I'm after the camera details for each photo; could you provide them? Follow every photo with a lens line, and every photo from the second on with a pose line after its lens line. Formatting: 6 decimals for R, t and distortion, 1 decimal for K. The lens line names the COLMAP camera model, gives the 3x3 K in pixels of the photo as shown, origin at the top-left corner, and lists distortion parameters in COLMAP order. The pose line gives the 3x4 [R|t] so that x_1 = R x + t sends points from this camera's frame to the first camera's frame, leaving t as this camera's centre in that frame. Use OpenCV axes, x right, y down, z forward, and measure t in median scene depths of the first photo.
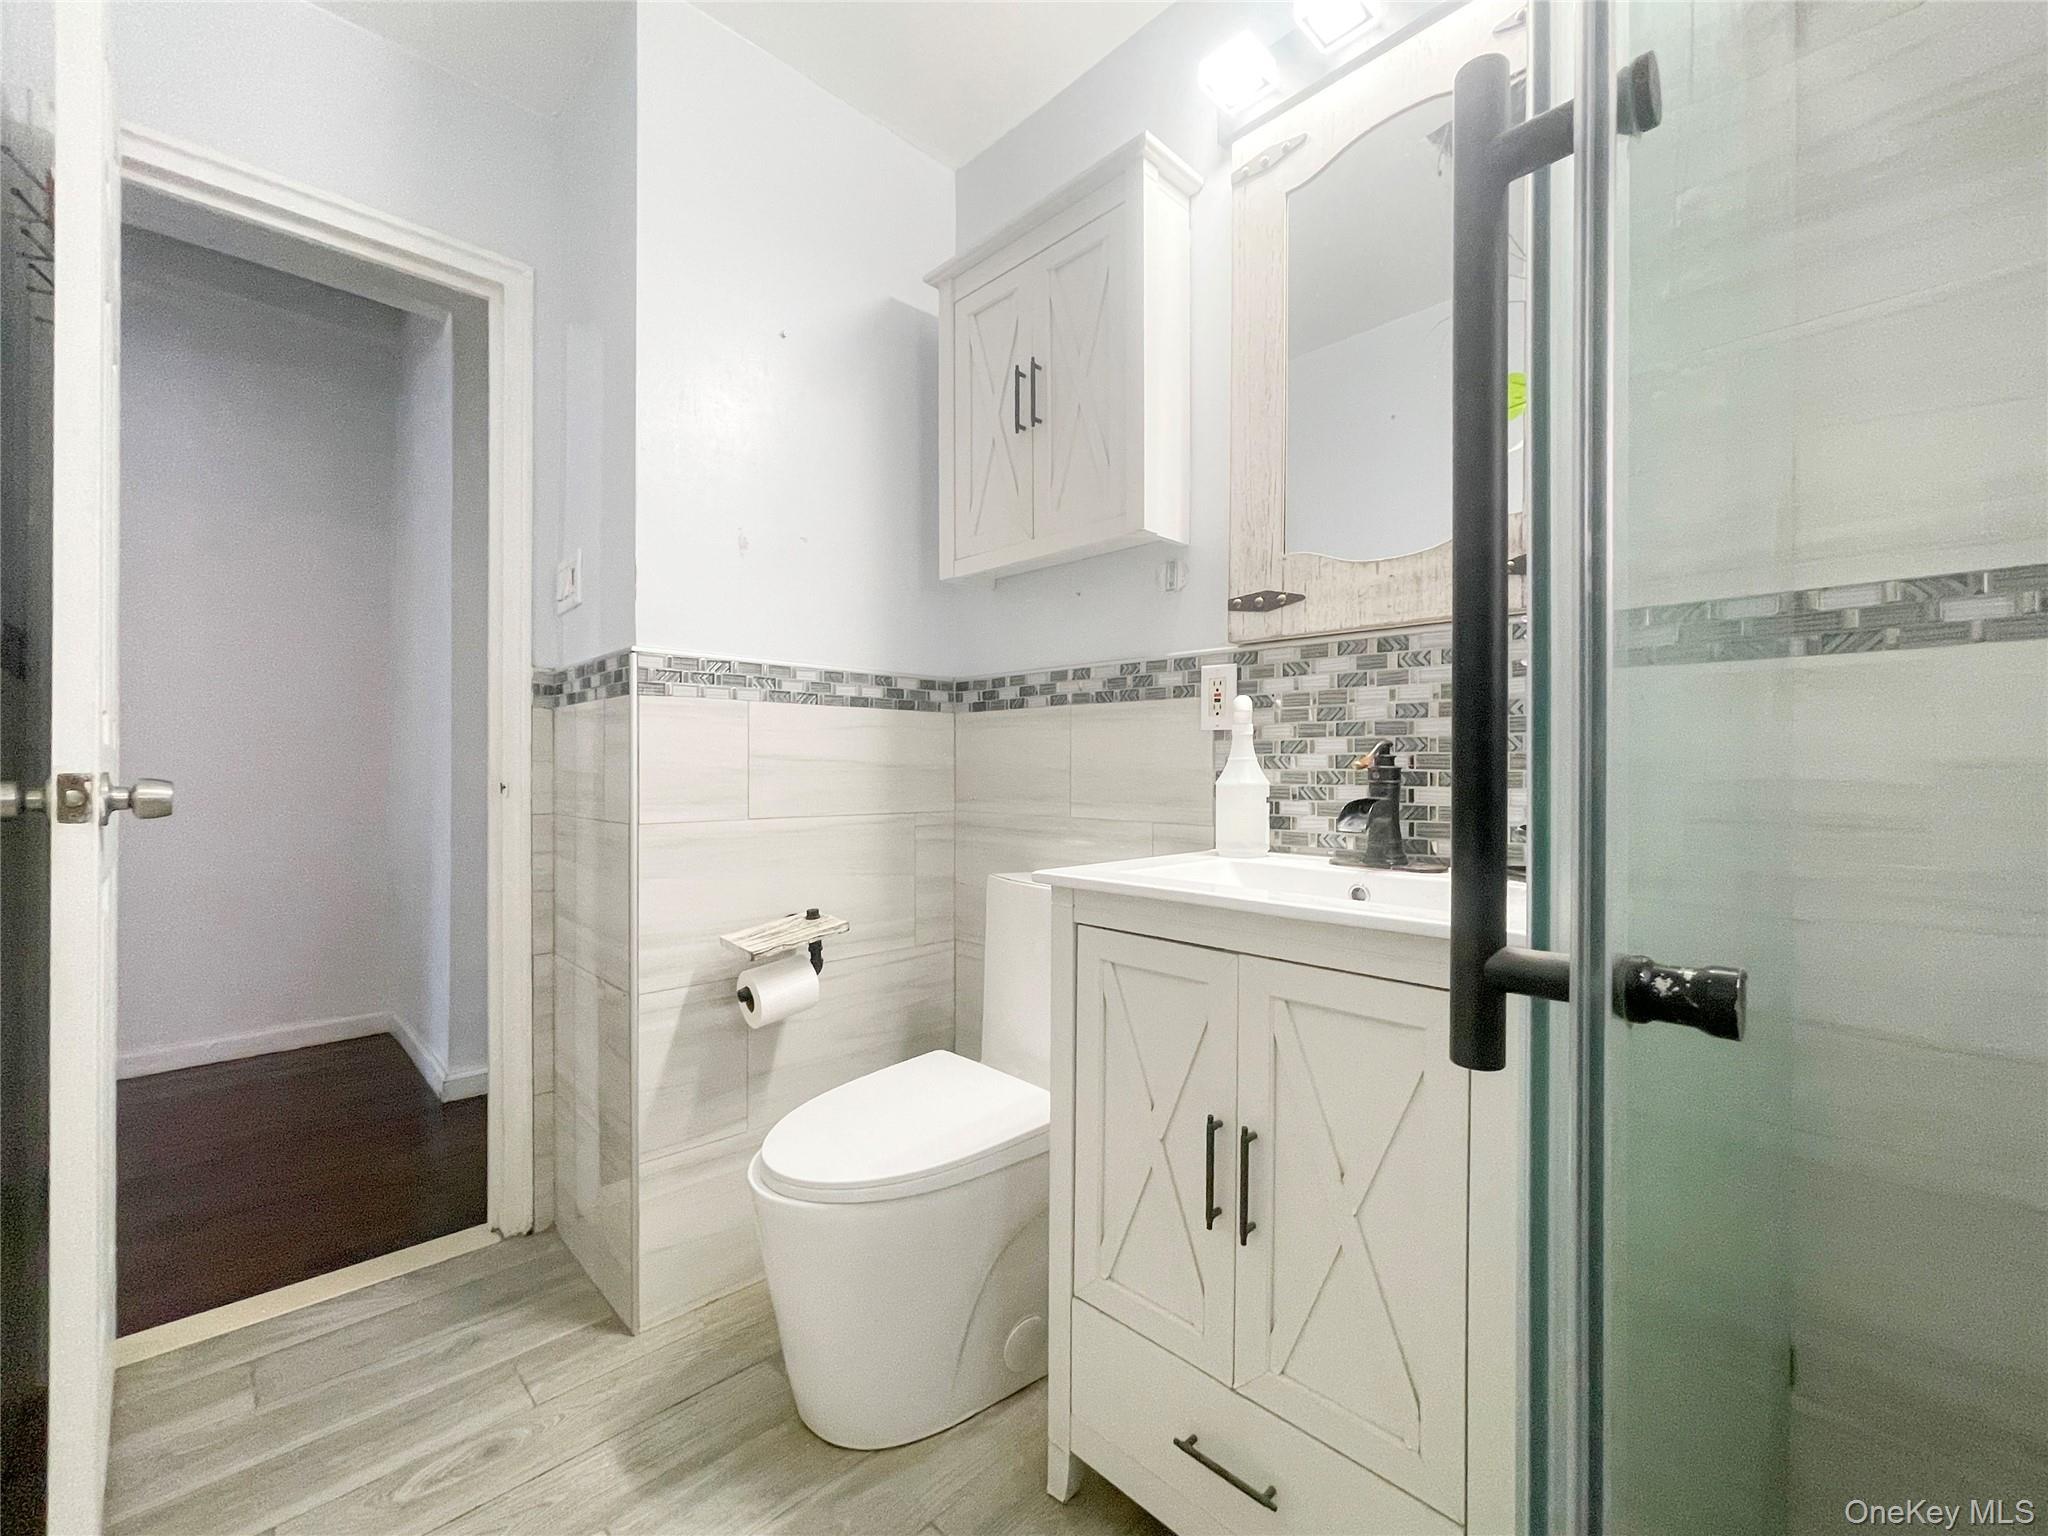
lens RADIAL K [[855.1, 0, 1023.3], [0, 855.1, 770.2], [0, 0, 1]] dist [0.007553, -0.000306]
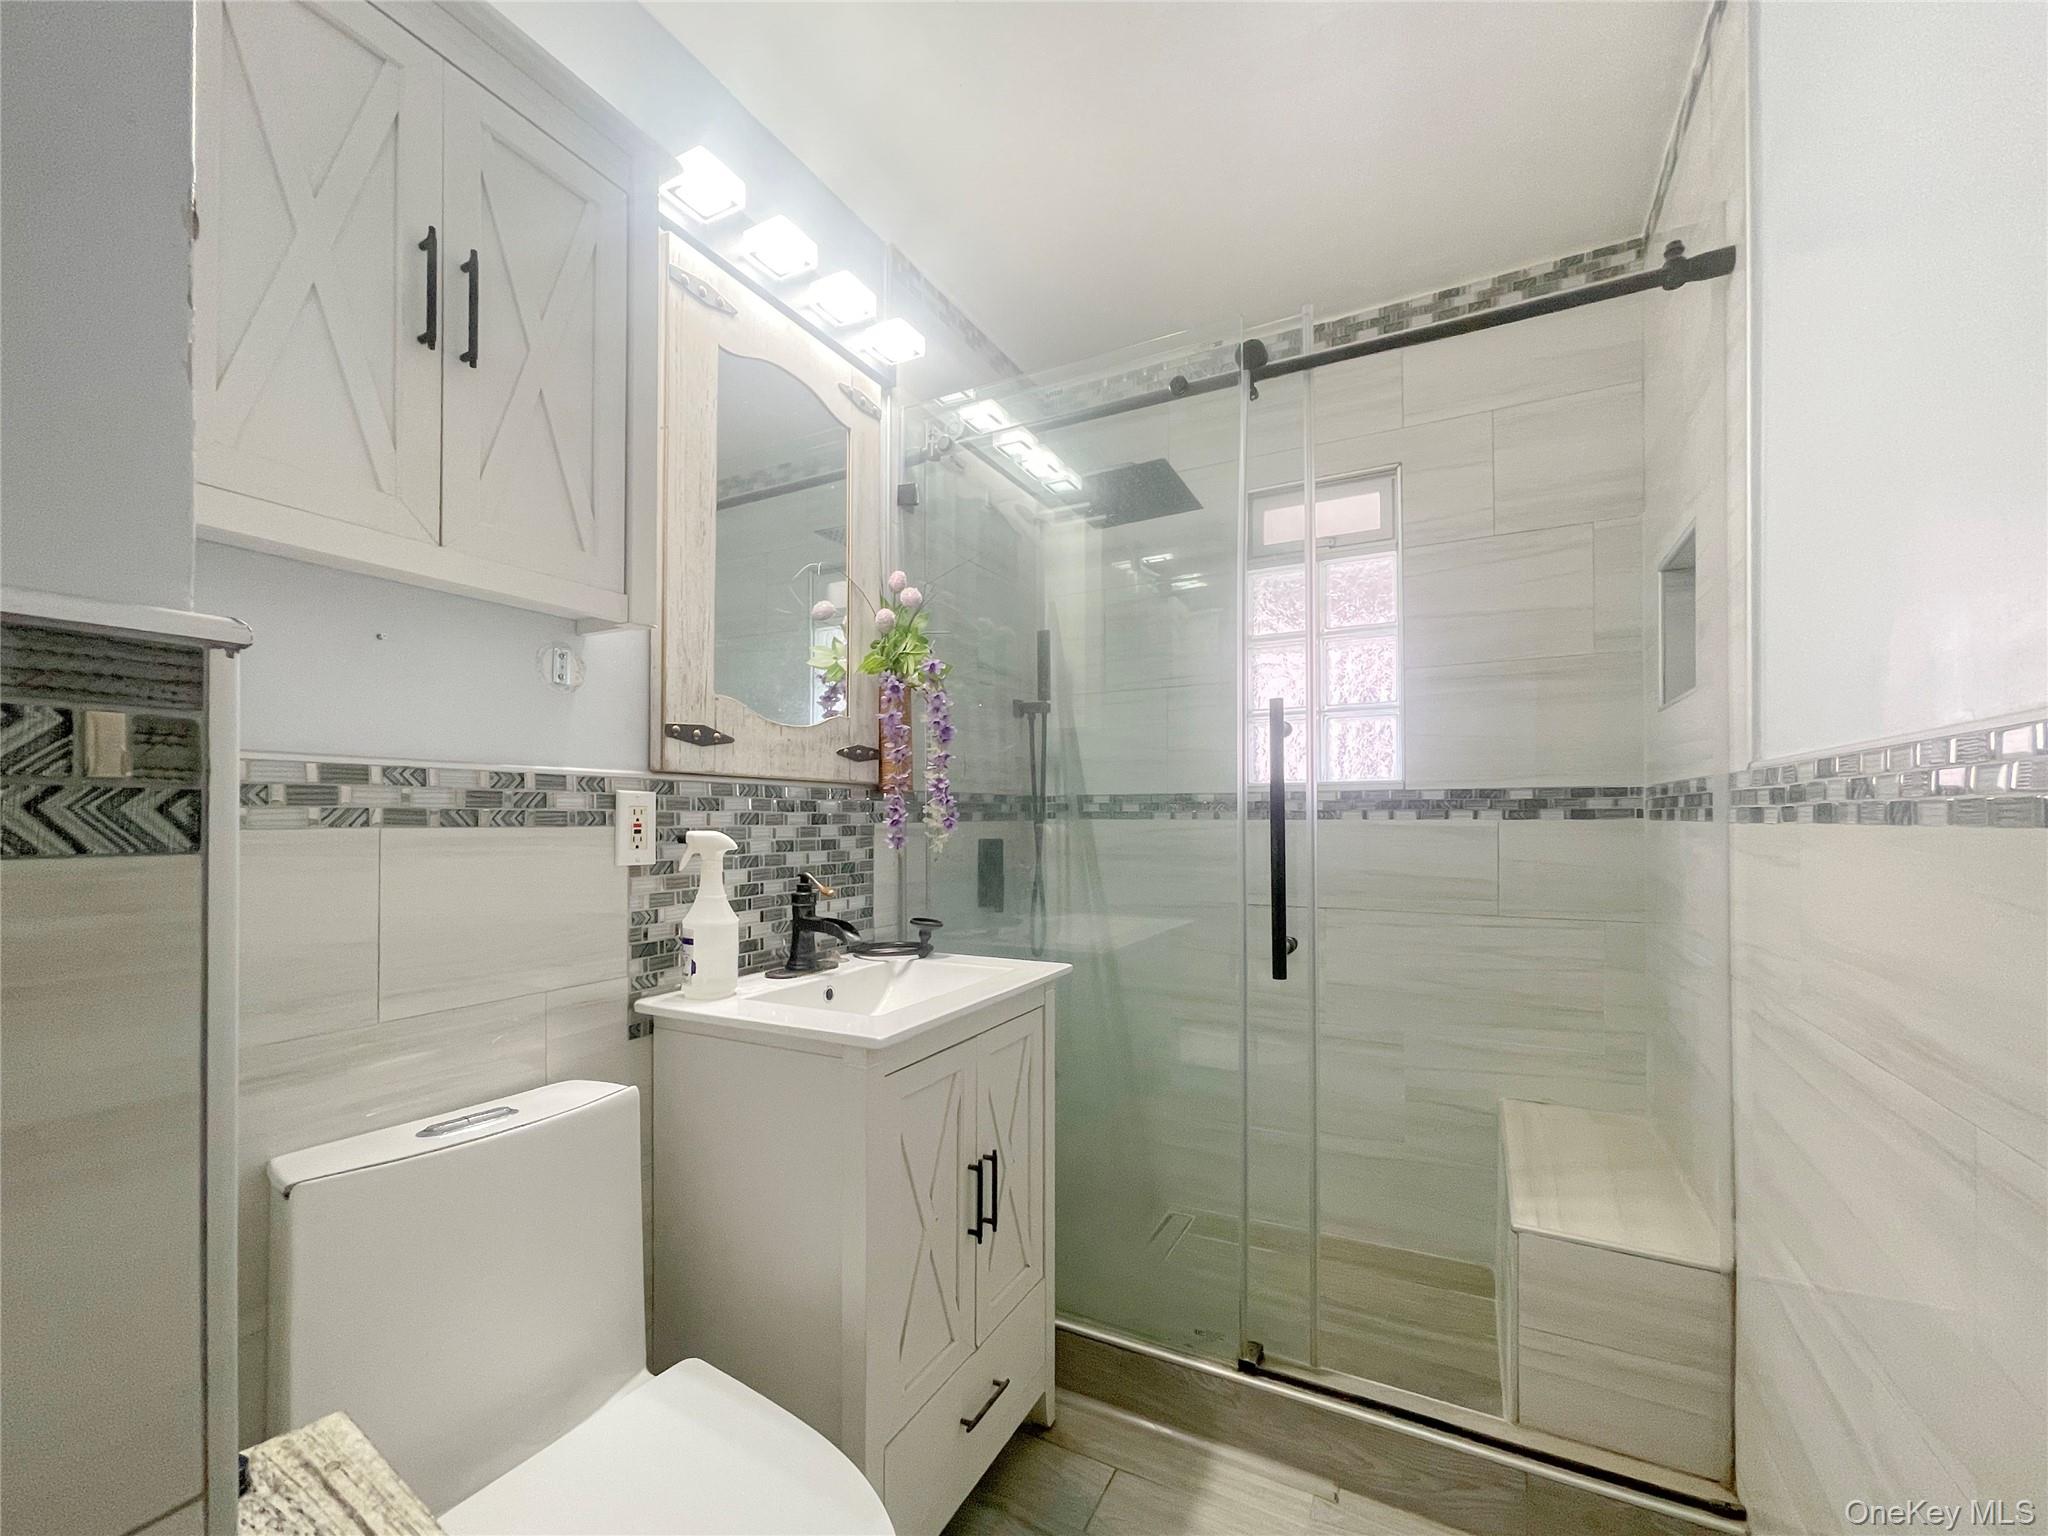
lens RADIAL K [[855.1, 0, 1016.4], [0, 855.1, 812.9], [0, 0, 1]] dist [0.007553, -0.000306]
pose [[-0.297577, -0.001651, 0.954696, -0.728906], [-0.002492, 0.999996, 0.000953, -0.102596], [-0.954695, -0.002095, -0.297580, 0.890254]]
